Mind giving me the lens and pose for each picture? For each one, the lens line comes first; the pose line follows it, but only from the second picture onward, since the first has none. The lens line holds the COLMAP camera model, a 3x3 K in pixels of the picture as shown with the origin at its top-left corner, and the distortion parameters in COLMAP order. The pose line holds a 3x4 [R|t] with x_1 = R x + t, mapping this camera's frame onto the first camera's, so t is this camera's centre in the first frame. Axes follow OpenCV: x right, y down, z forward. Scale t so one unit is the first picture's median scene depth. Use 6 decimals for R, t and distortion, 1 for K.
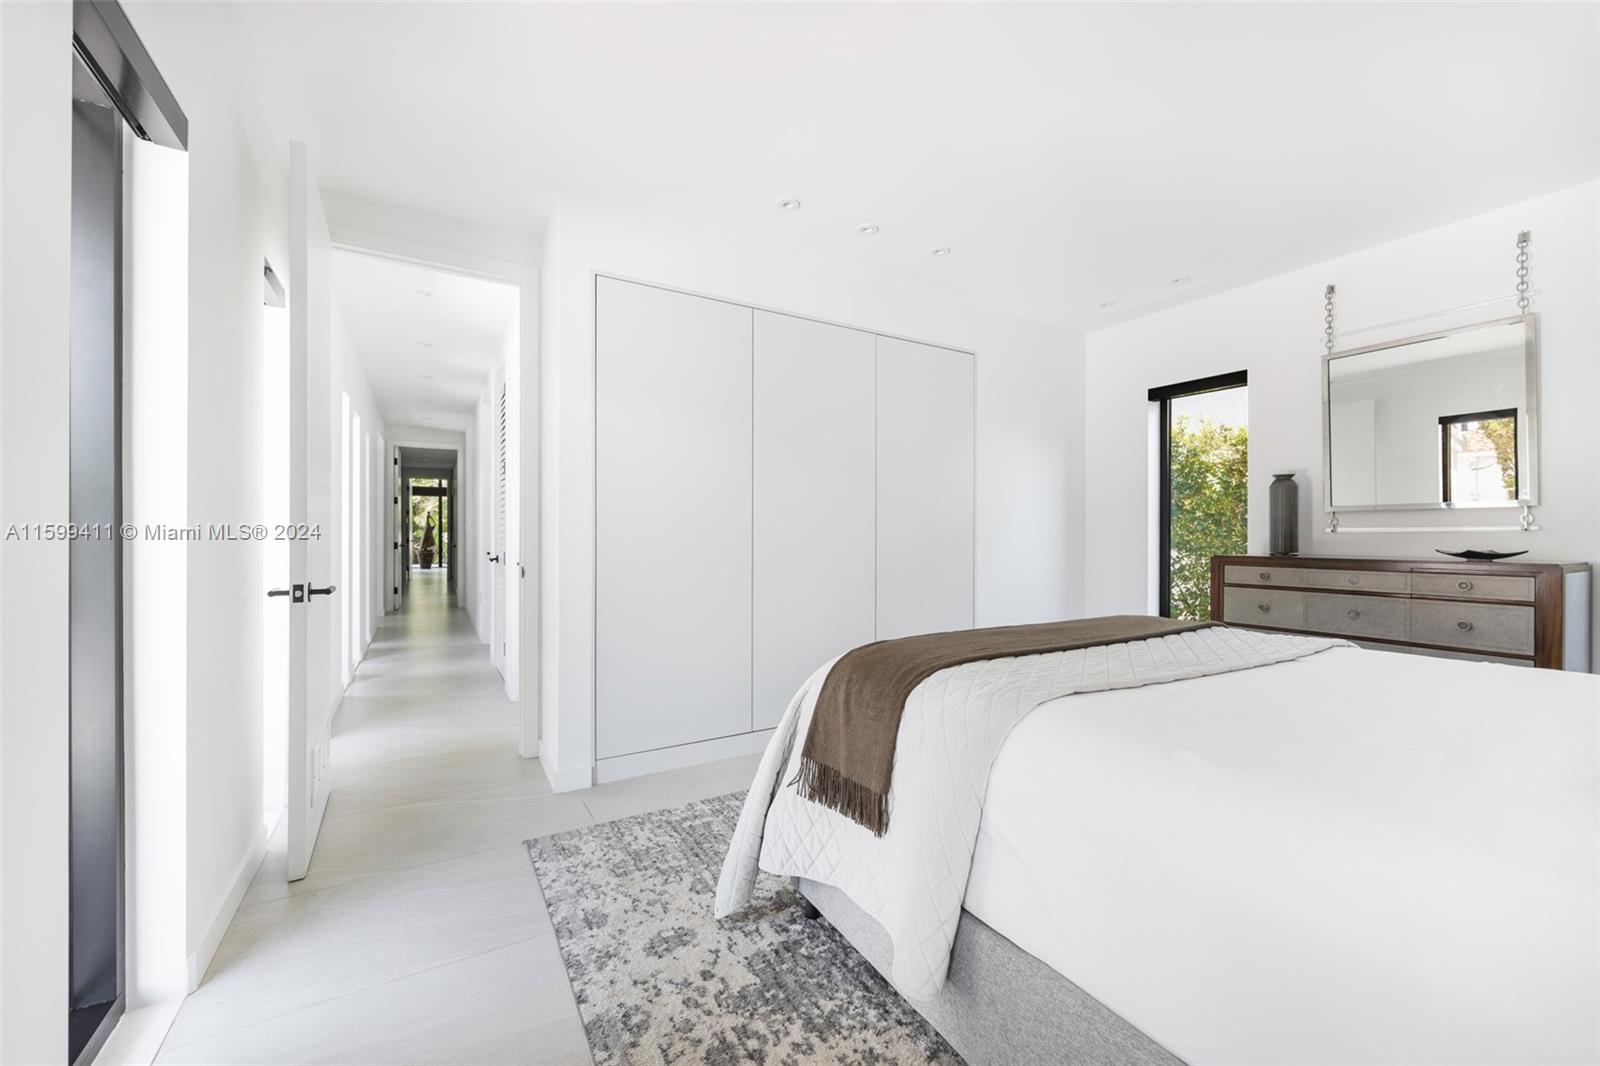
lens RADIAL K [[620.5, 0, 808.0], [0, 620.5, 533.6], [0, 0, 1]] dist [0.000110, 0.000006]
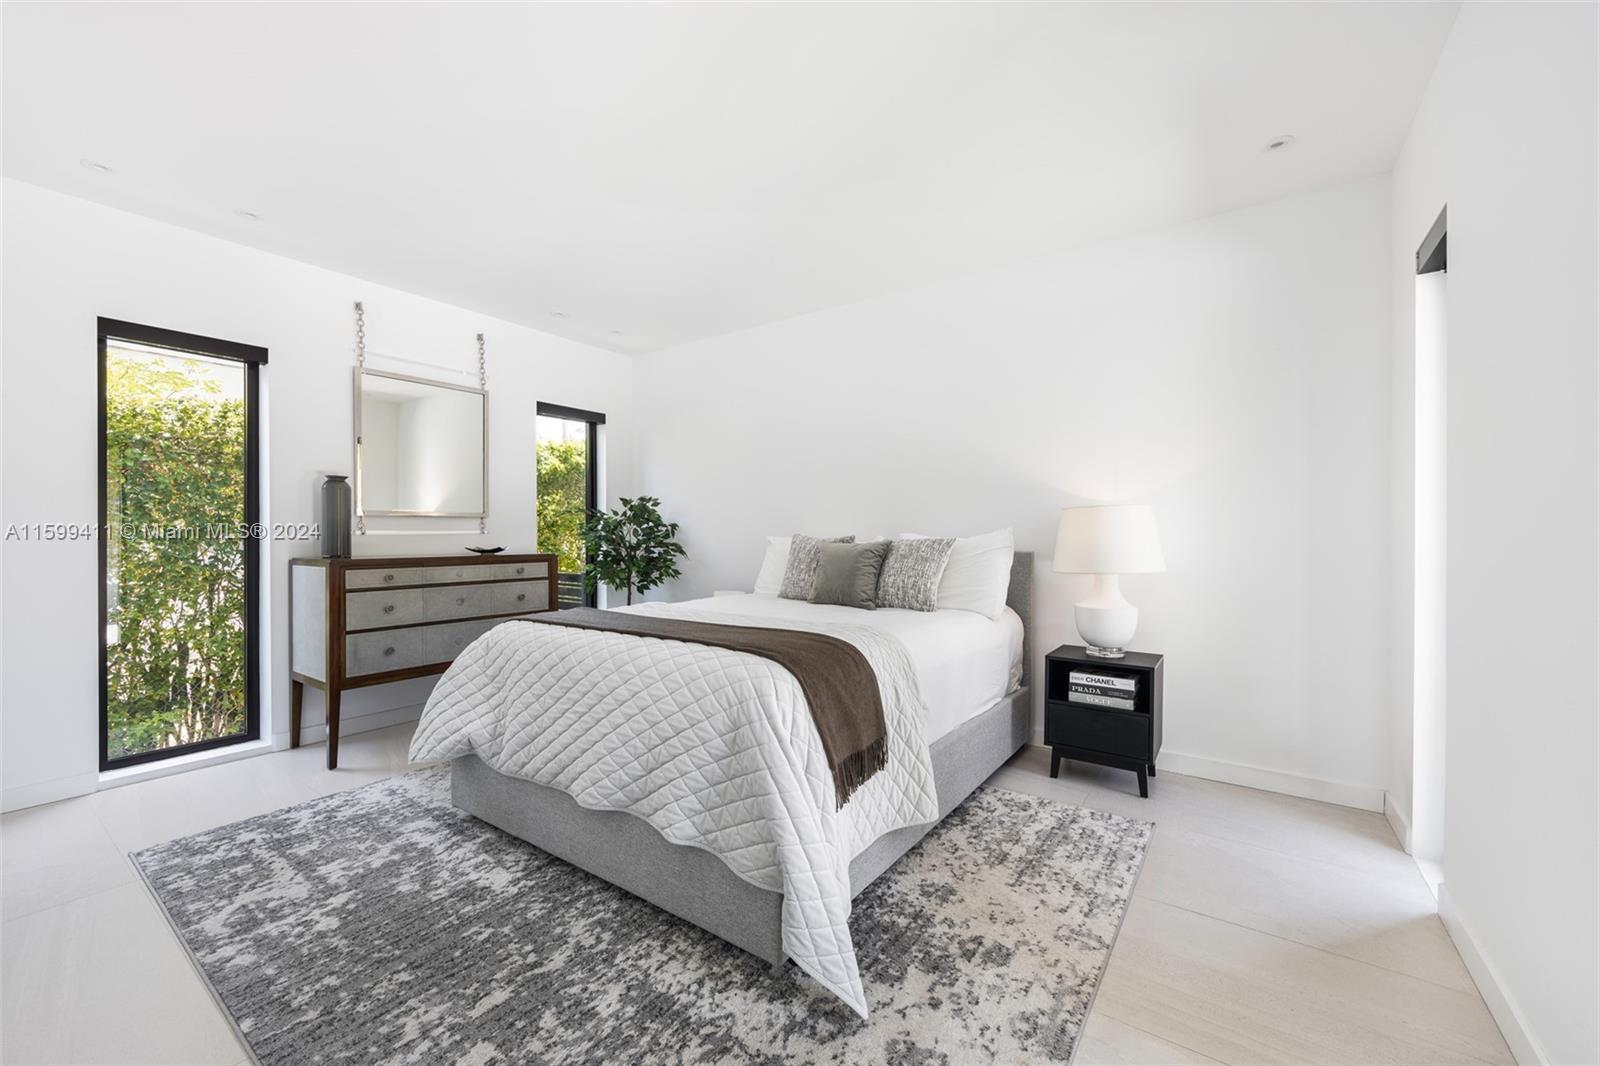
lens RADIAL K [[620.5, 0, 808.0], [0, 620.5, 533.6], [0, 0, 1]] dist [0.000110, 0.000006]
pose [[-0.397776, 0.000277, 0.917483, -0.964894], [0.001102, 0.999999, 0.000175, -0.006786], [-0.917482, 0.001080, -0.397776, 1.569164]]
